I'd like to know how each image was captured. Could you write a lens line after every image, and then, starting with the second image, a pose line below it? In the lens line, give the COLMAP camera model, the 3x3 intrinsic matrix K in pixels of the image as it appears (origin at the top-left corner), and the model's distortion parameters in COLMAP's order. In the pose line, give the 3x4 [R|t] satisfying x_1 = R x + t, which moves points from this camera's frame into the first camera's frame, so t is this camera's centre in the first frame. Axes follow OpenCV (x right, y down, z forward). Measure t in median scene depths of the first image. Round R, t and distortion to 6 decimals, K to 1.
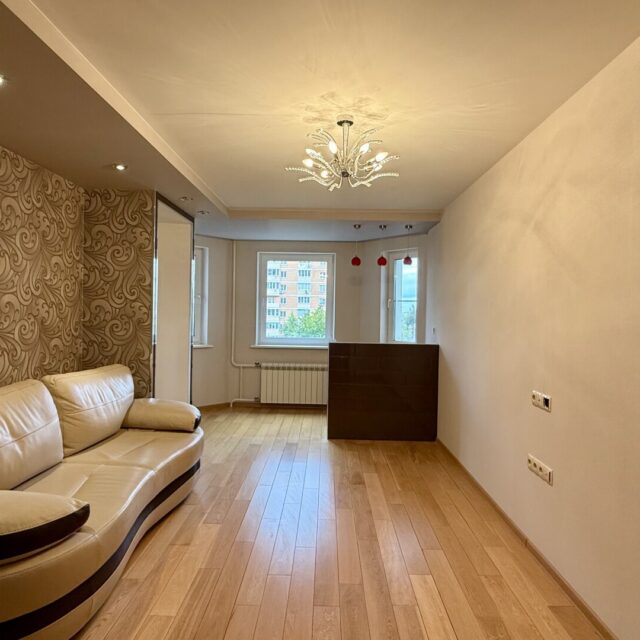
lens RADIAL K [[459.5, 0, 316.2], [0, 459.5, 317.1], [0, 0, 1]] dist [-0.001424, 0.004561]
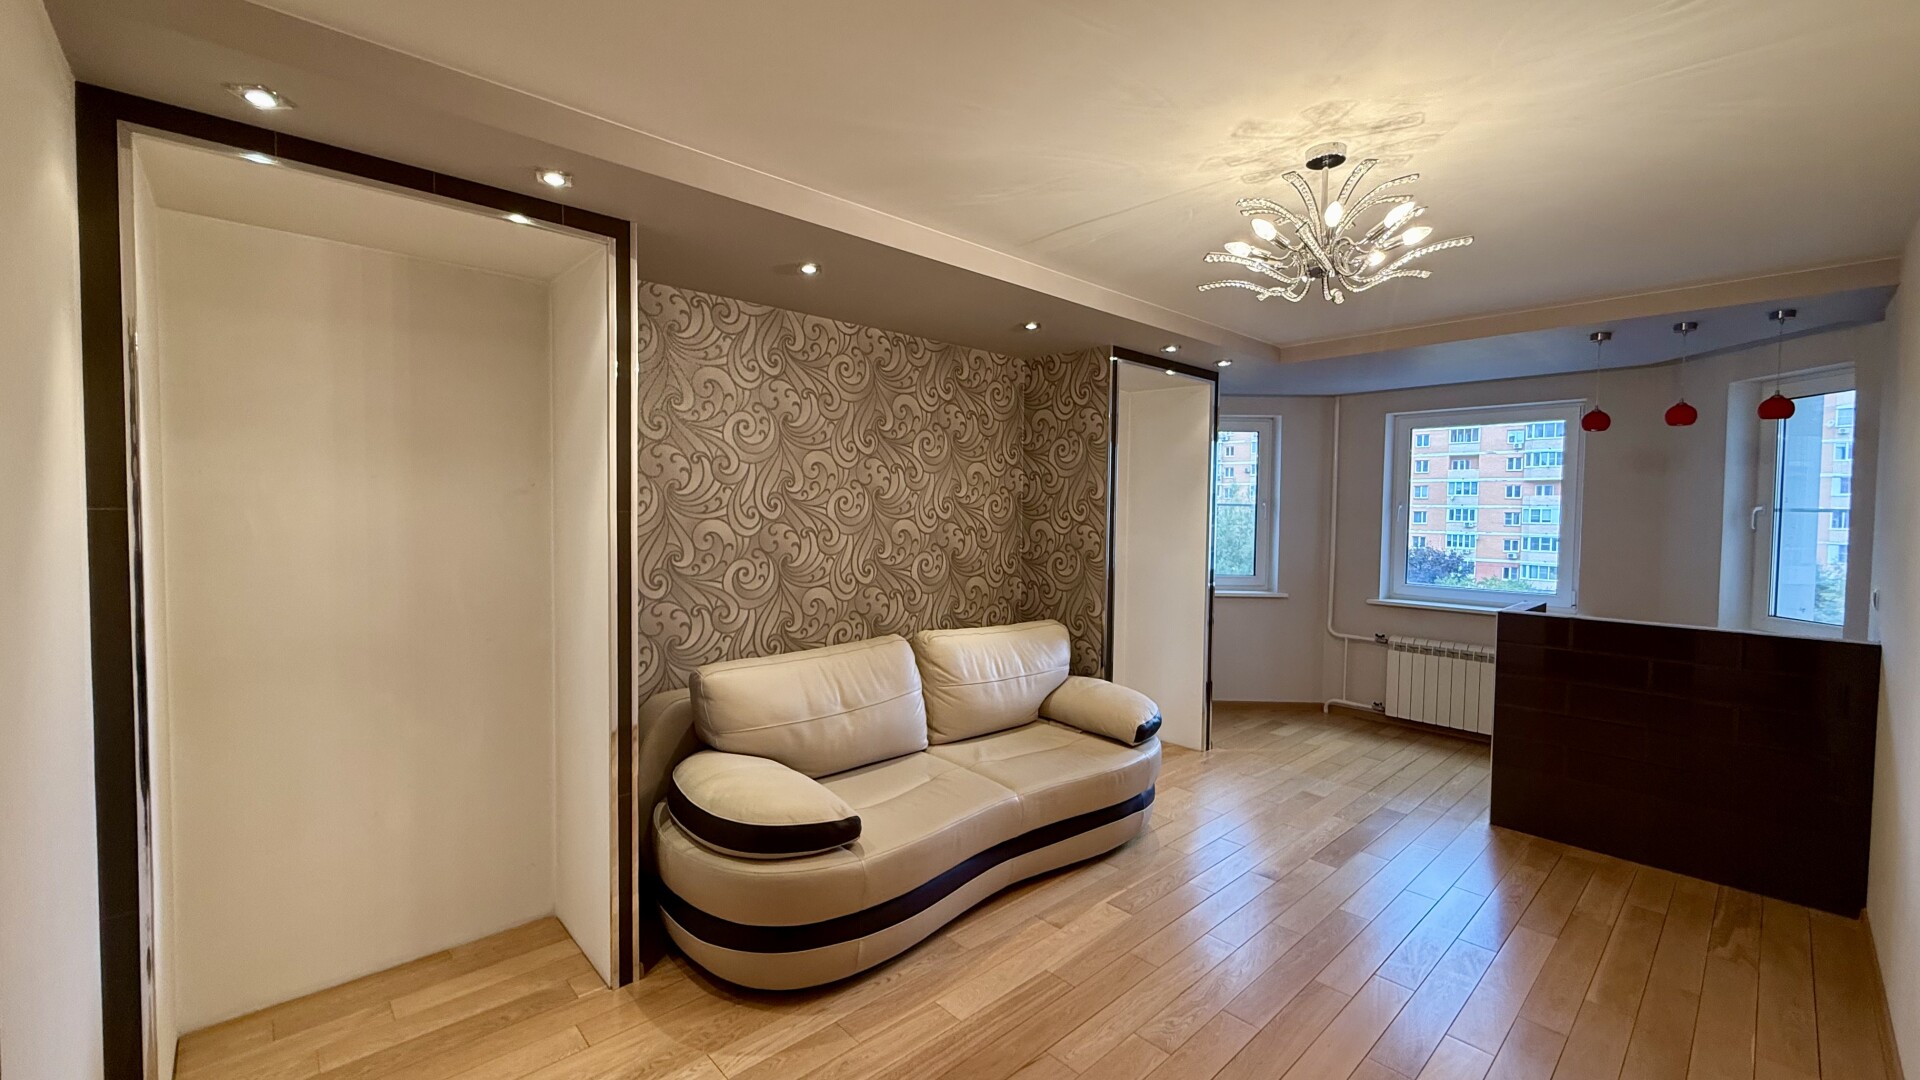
lens RADIAL K [[767.7, 0, 941.5], [0, 767.7, 535.8], [0, 0, 1]] dist [-0.000463, 0.000438]
pose [[0.690335, 0.016514, -0.723302, 0.274400], [-0.004989, 0.999824, 0.018065, -0.040745], [0.723473, -0.008863, 0.690296, 0.131595]]
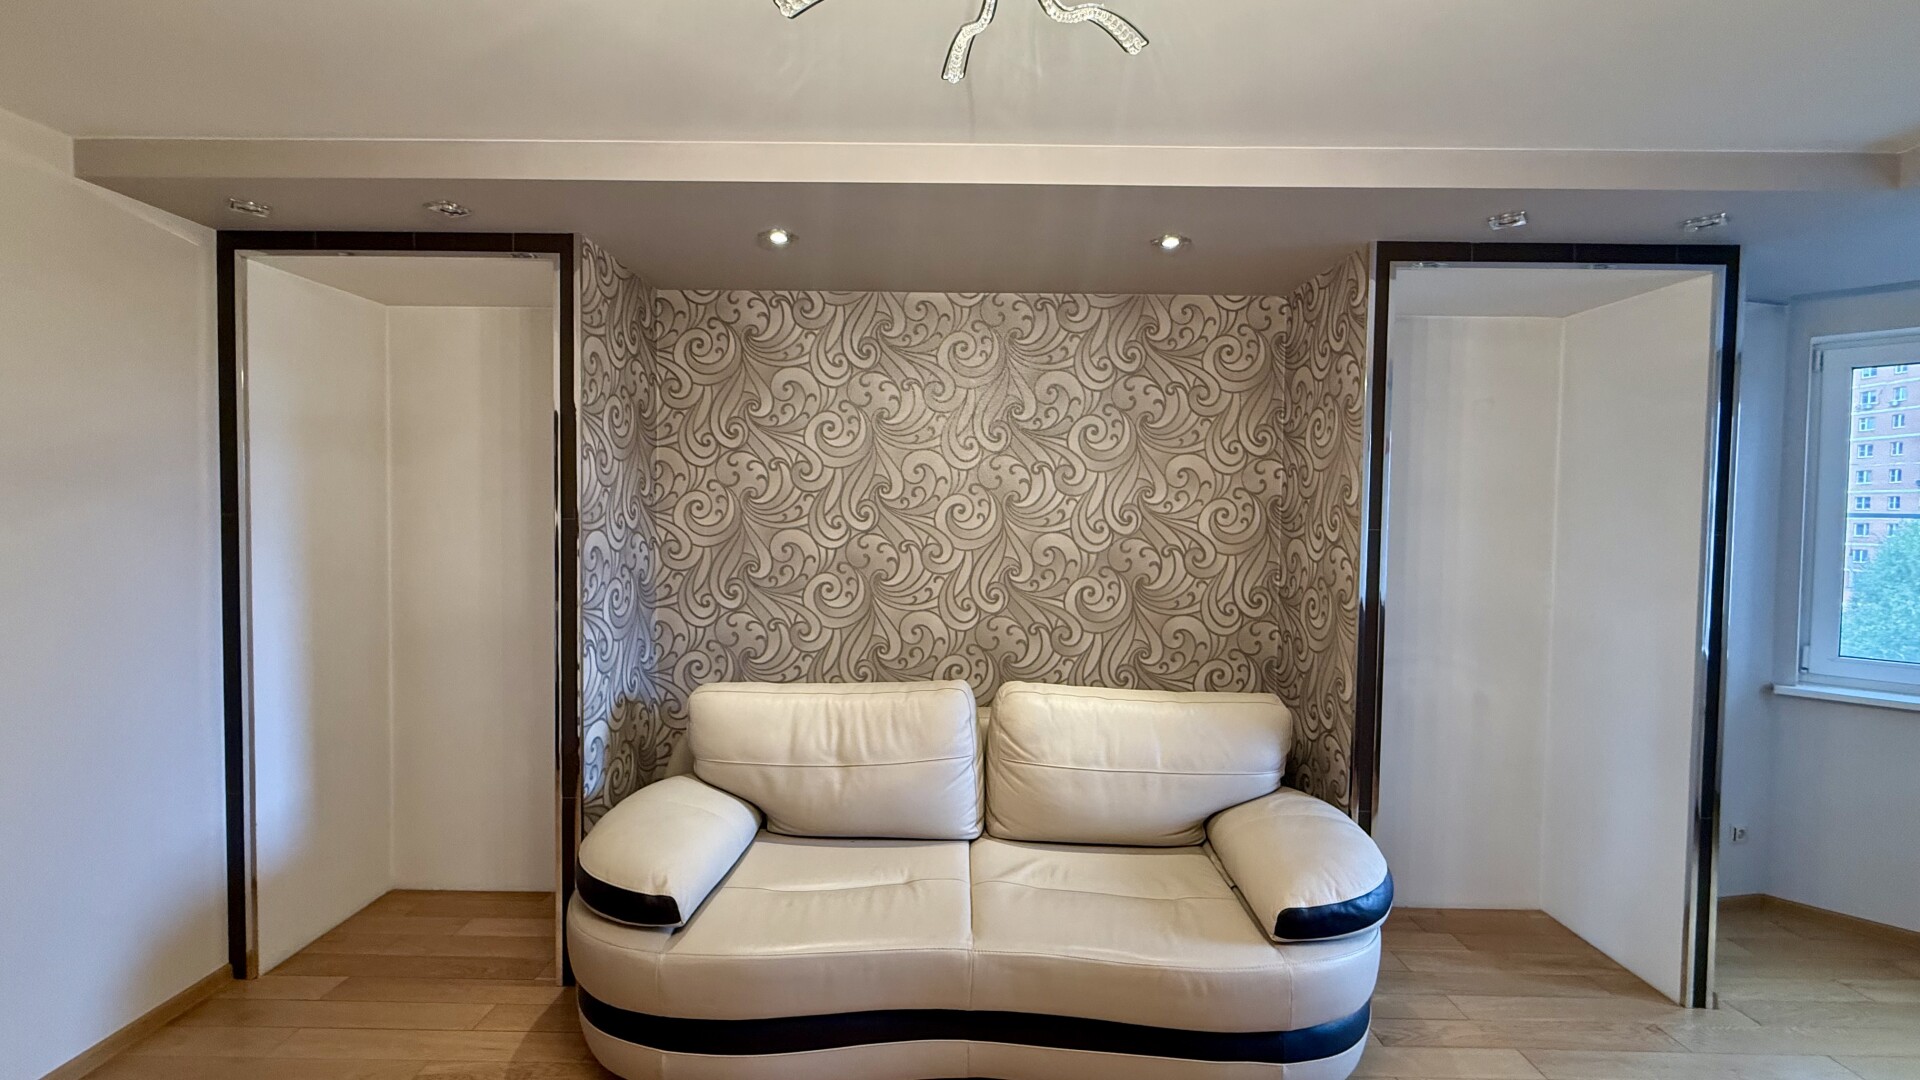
lens RADIAL K [[767.7, 0, 943.1], [0, 767.7, 533.8], [0, 0, 1]] dist [-0.000463, 0.000438]
pose [[0.011771, 0.004825, -0.999919, 0.285727], [-0.021895, 0.999750, 0.004567, -0.044987], [0.999691, 0.021839, 0.011874, 0.739939]]
